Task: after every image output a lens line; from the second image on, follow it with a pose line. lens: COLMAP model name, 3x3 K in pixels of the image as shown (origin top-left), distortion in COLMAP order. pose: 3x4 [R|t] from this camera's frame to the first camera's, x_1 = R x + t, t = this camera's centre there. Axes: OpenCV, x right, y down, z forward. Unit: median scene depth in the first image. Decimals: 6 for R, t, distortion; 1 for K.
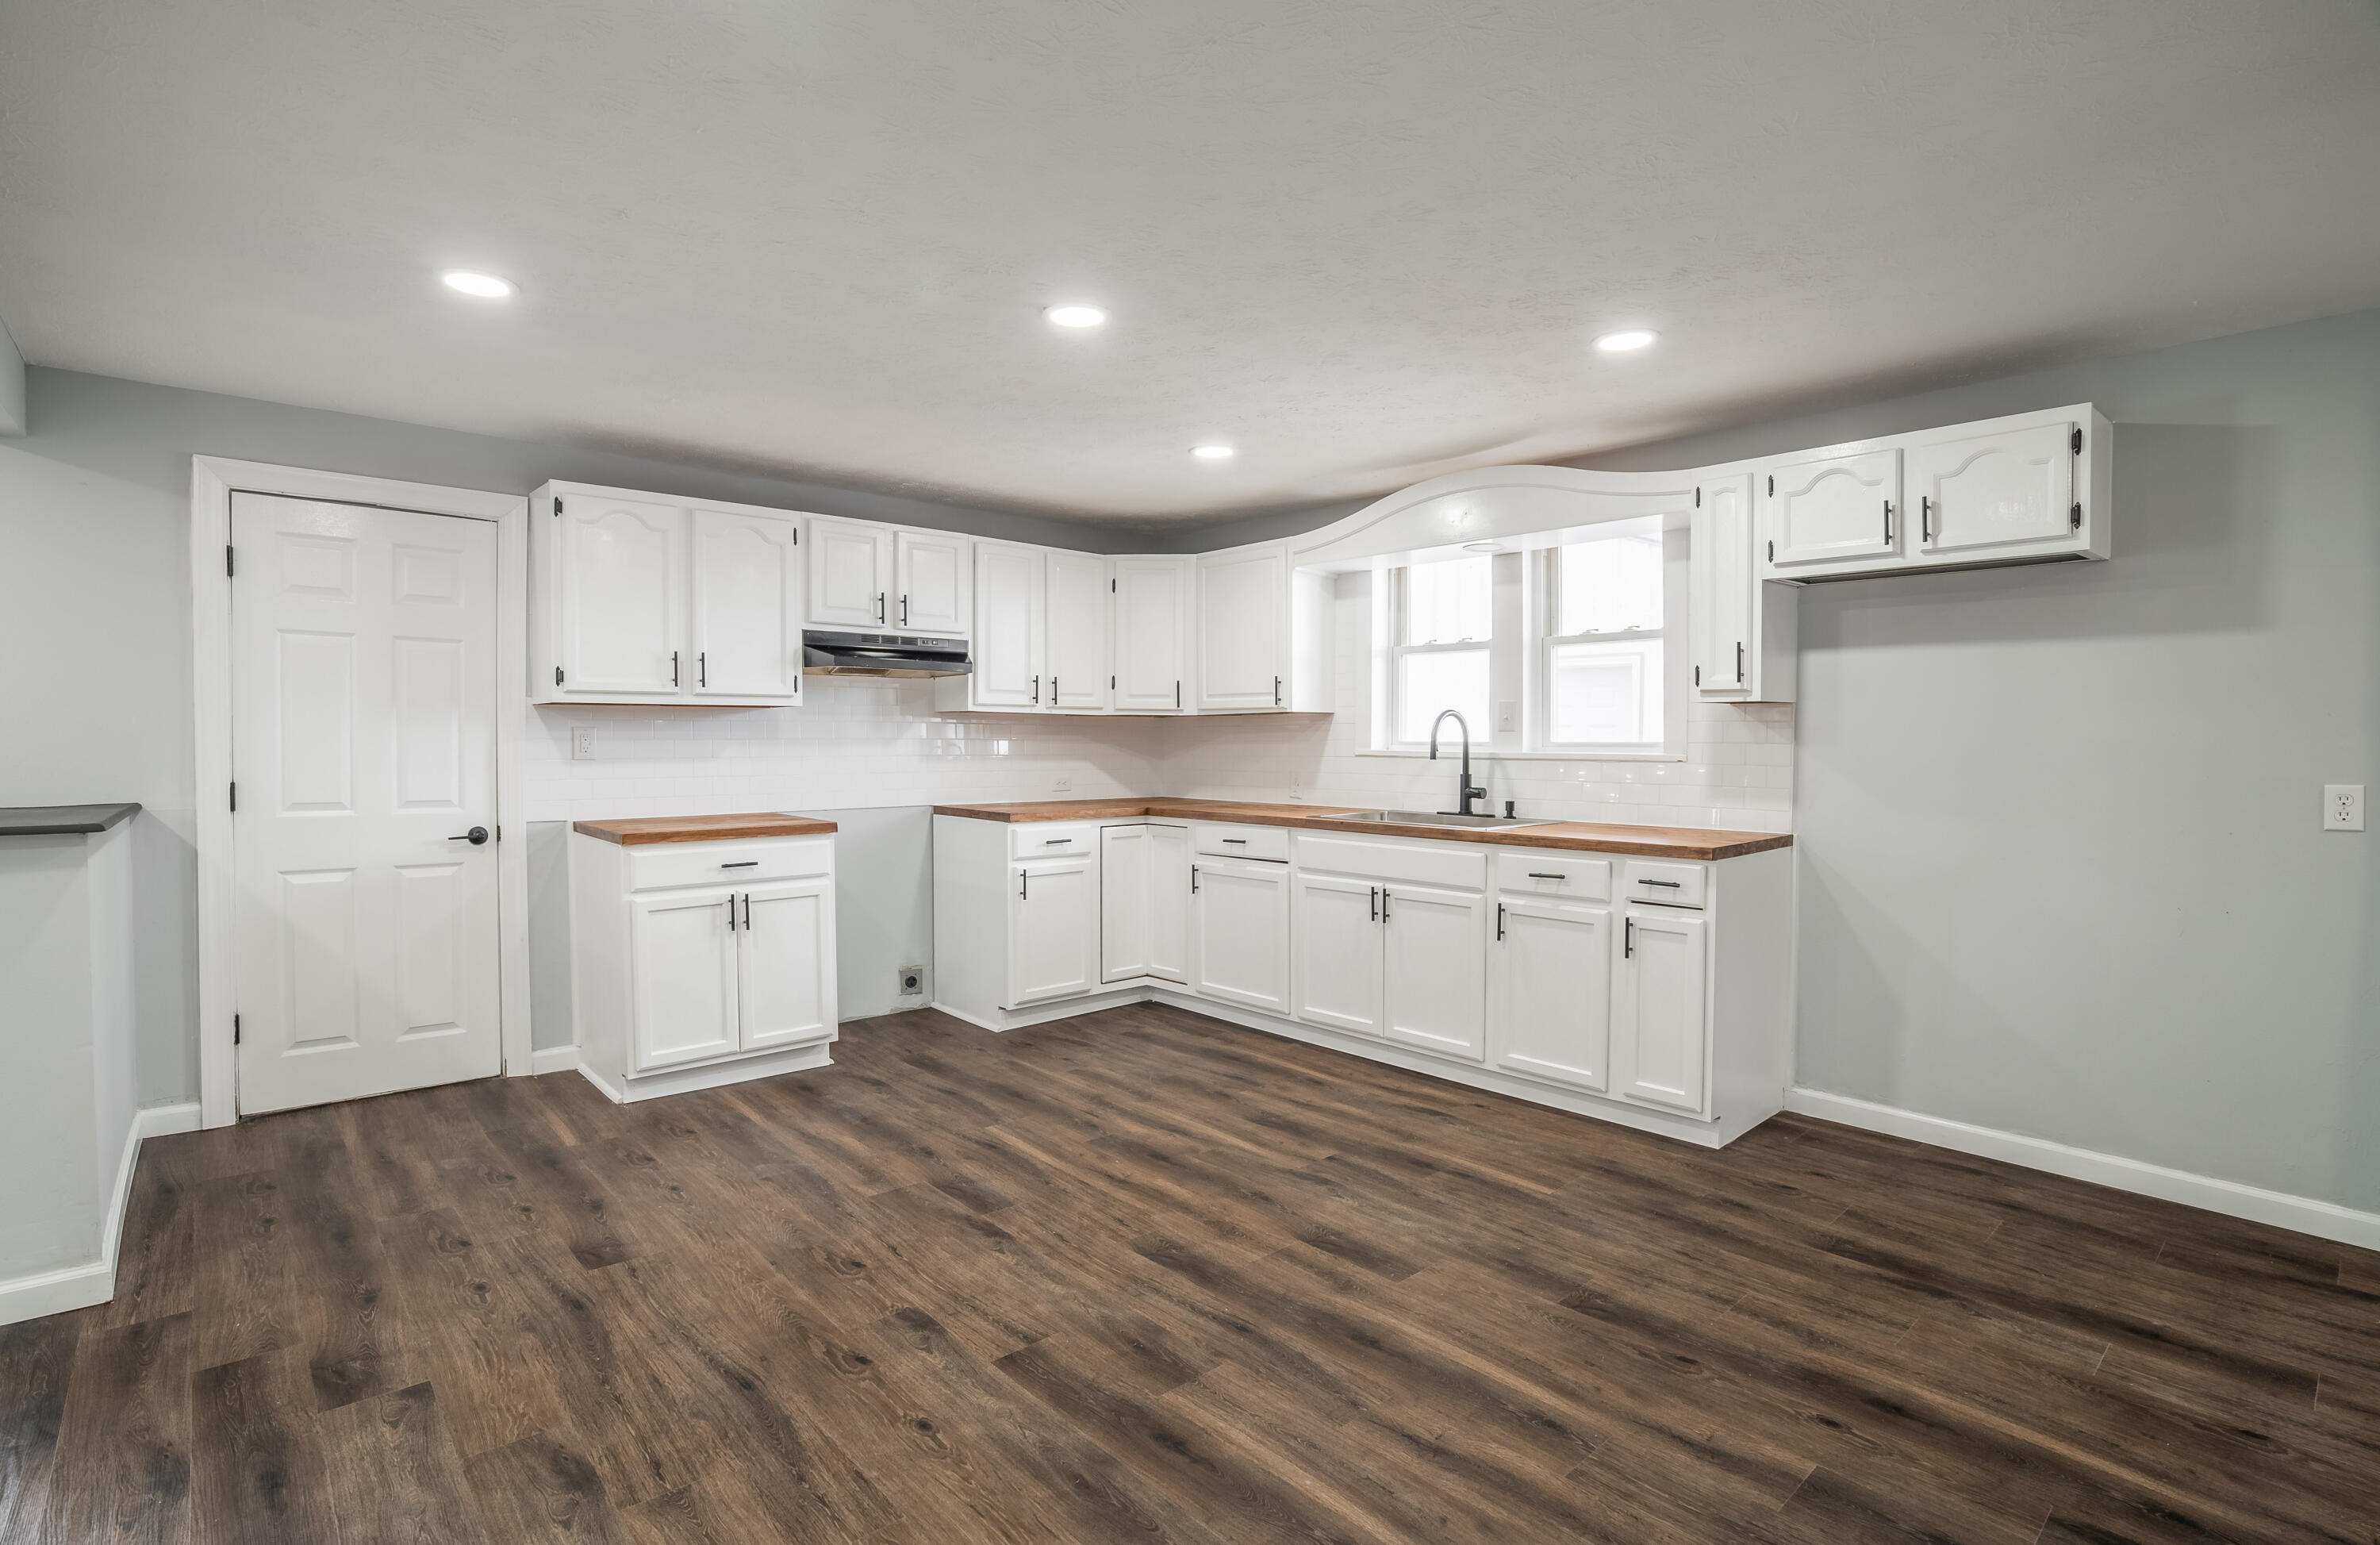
lens RADIAL K [[1136.0, 0, 1190.0], [0, 1136.0, 772.5], [0, 0, 1]] dist [-0.051274, 0.000676]
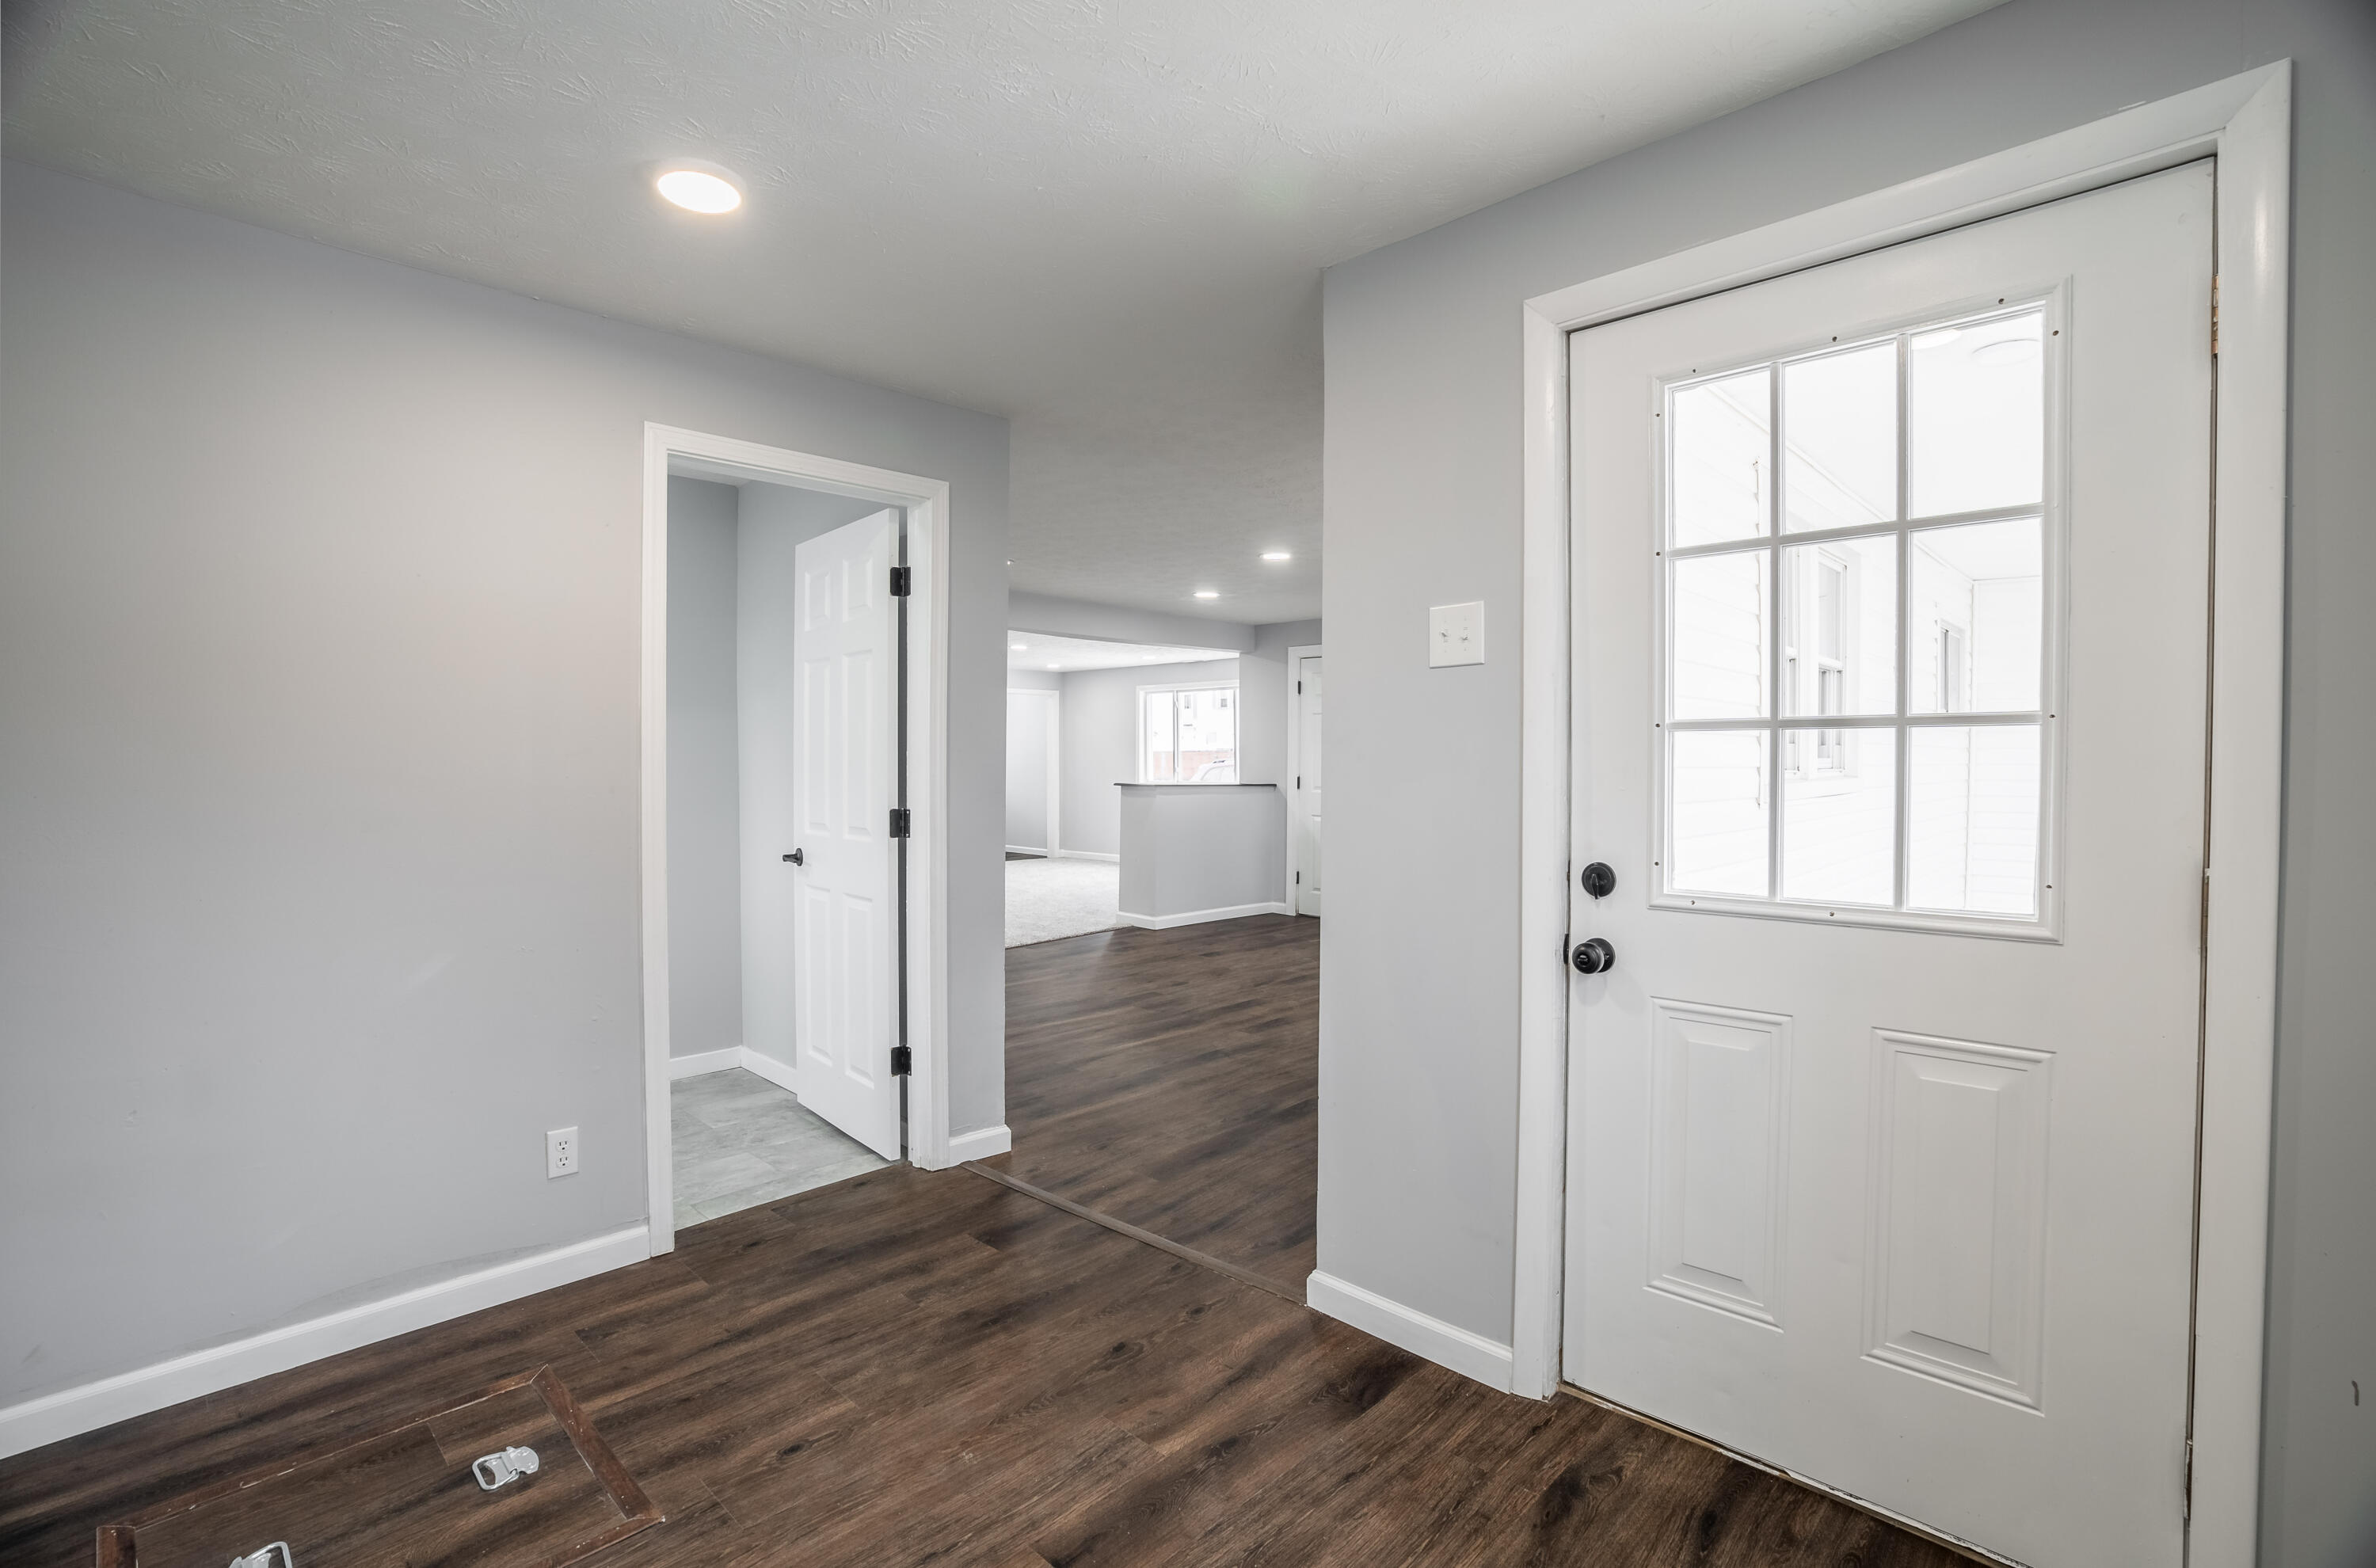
lens RADIAL K [[1109.6, 0, 1188.0], [0, 1109.6, 784.0], [0, 0, 1]] dist [0.002263, 0.000746]
pose [[0.068719, 0.017162, -0.997488, 1.478571], [-0.030190, 0.999430, 0.015115, -0.004892], [0.997179, 0.029075, 0.069198, 0.535516]]
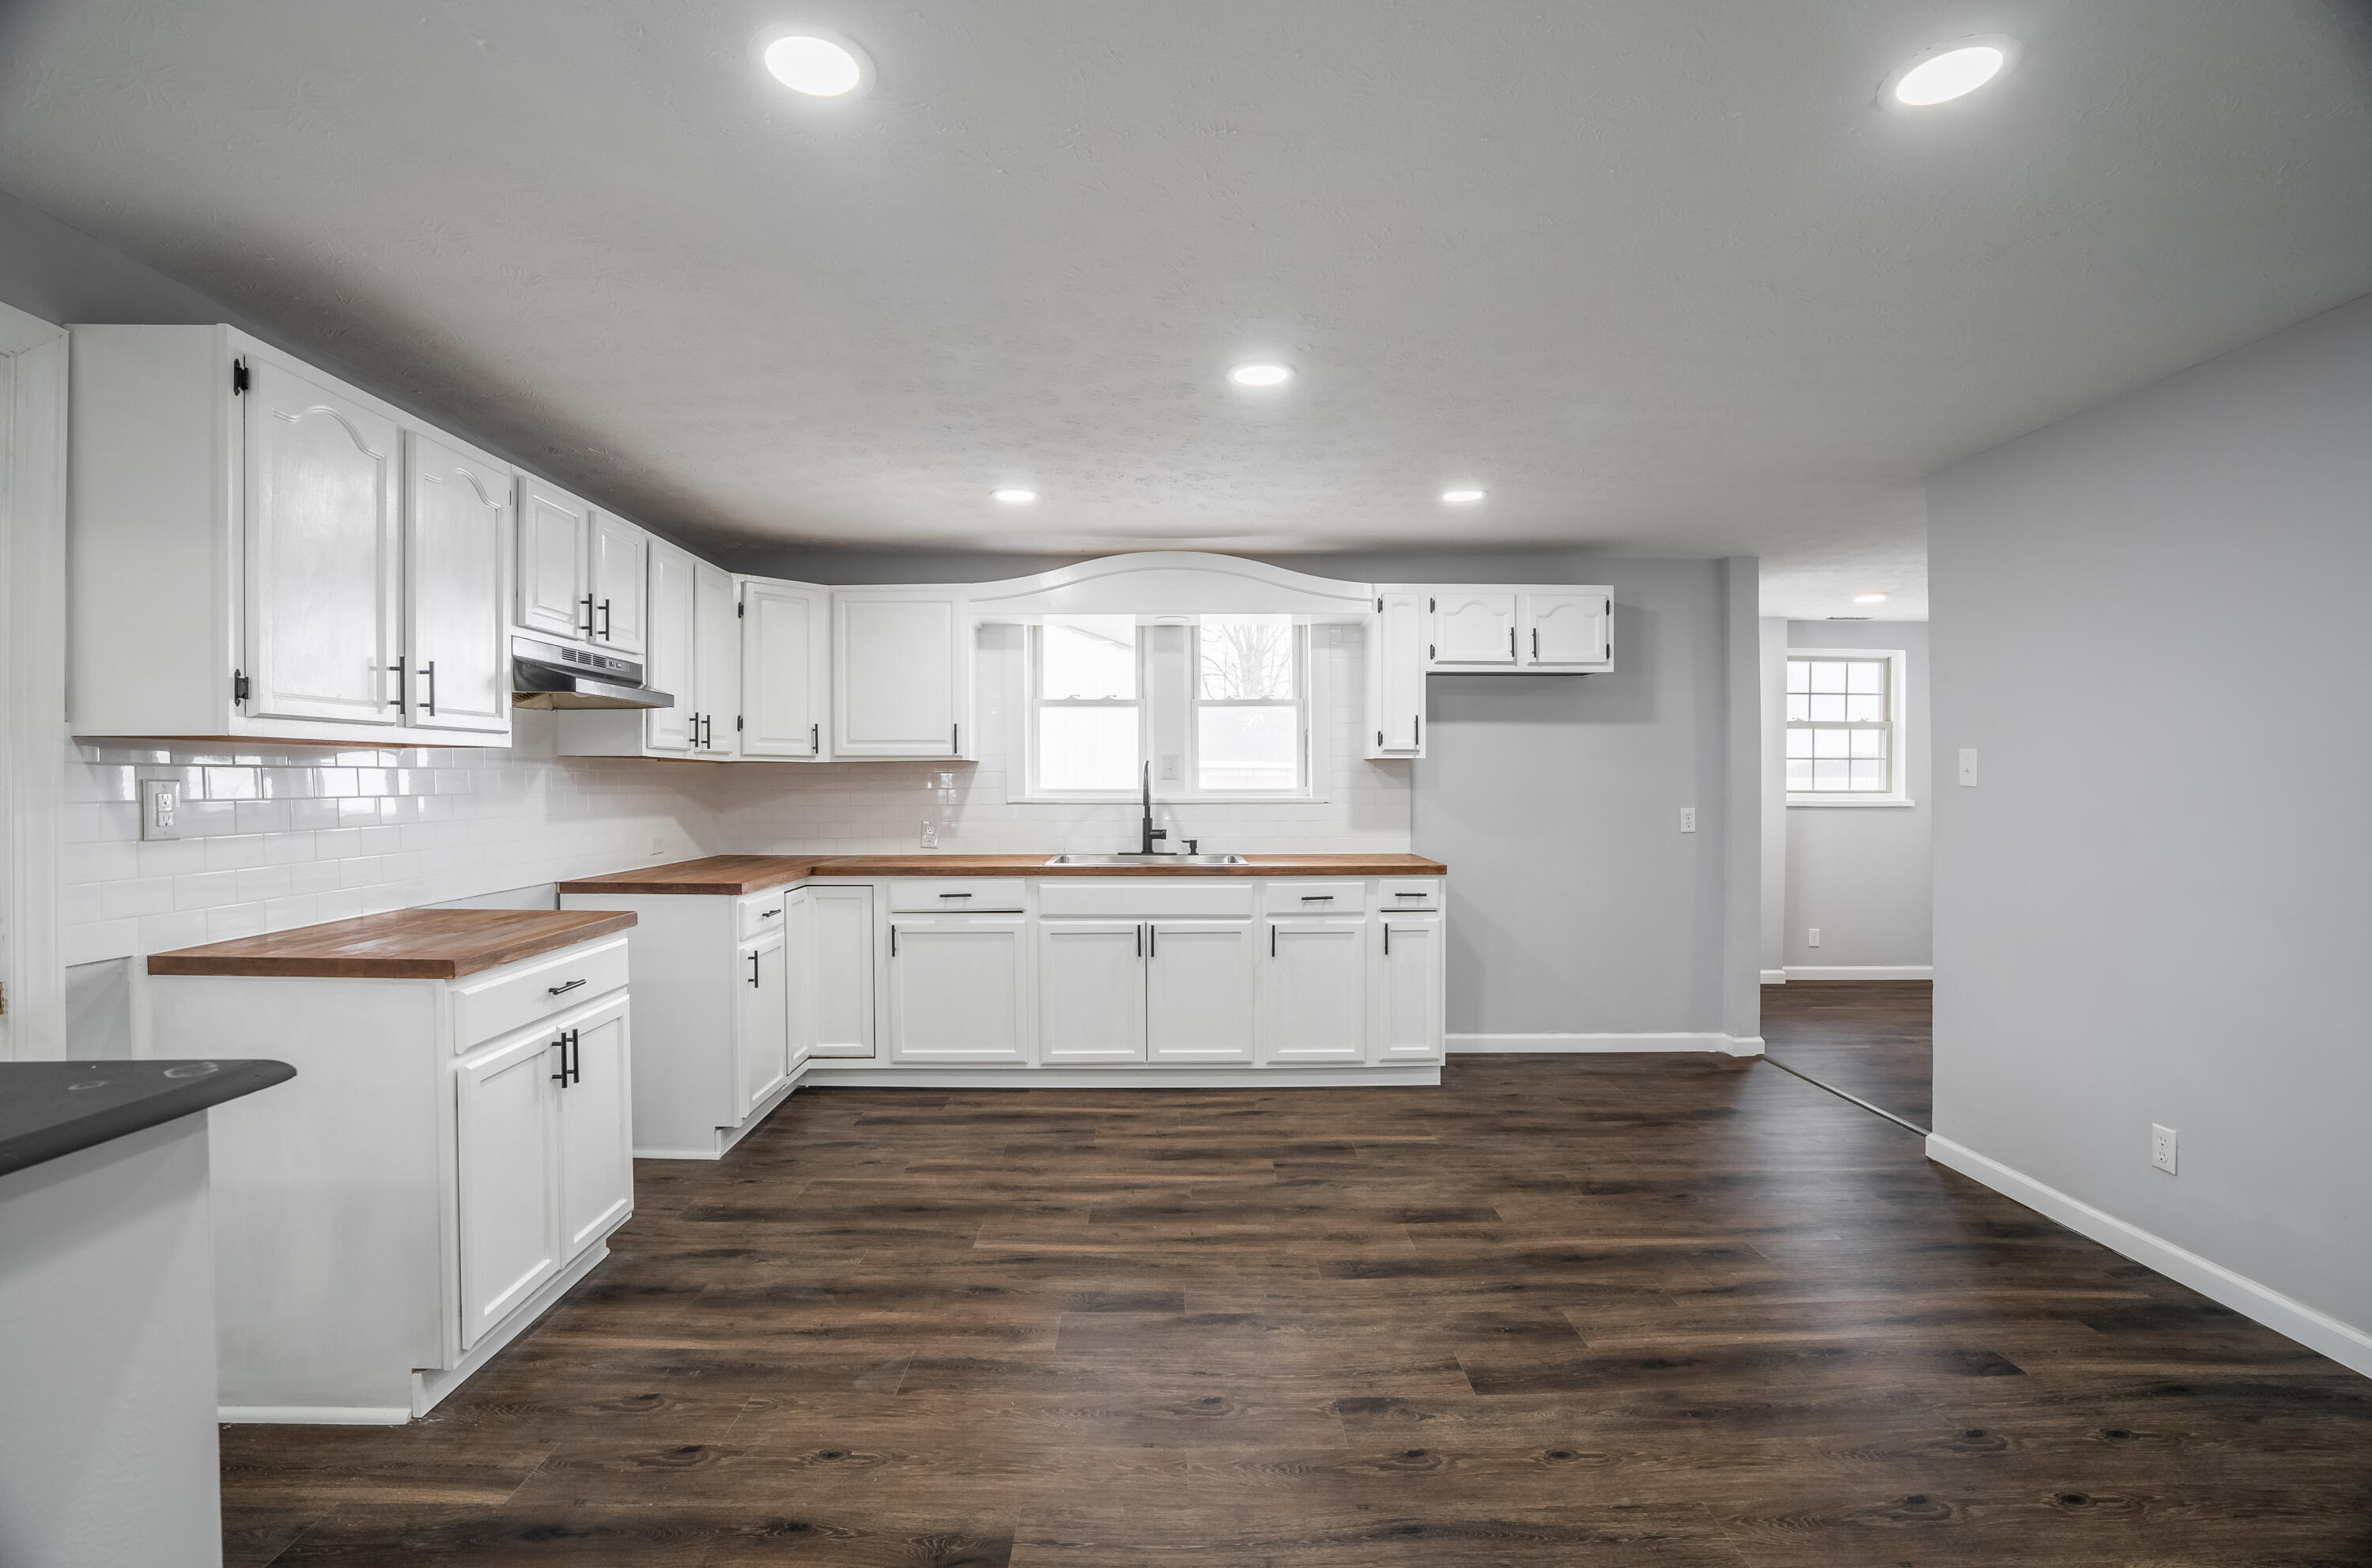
lens RADIAL K [[1076.9, 0, 1186.0], [0, 1076.9, 784.0], [0, 0, 1]] dist [-0.064884, 0.018962]
pose [[0.658207, -0.006912, 0.752806, -0.656451], [0.025808, 0.999577, -0.013387, -0.020846], [-0.752395, 0.028239, 0.658107, 0.327618]]
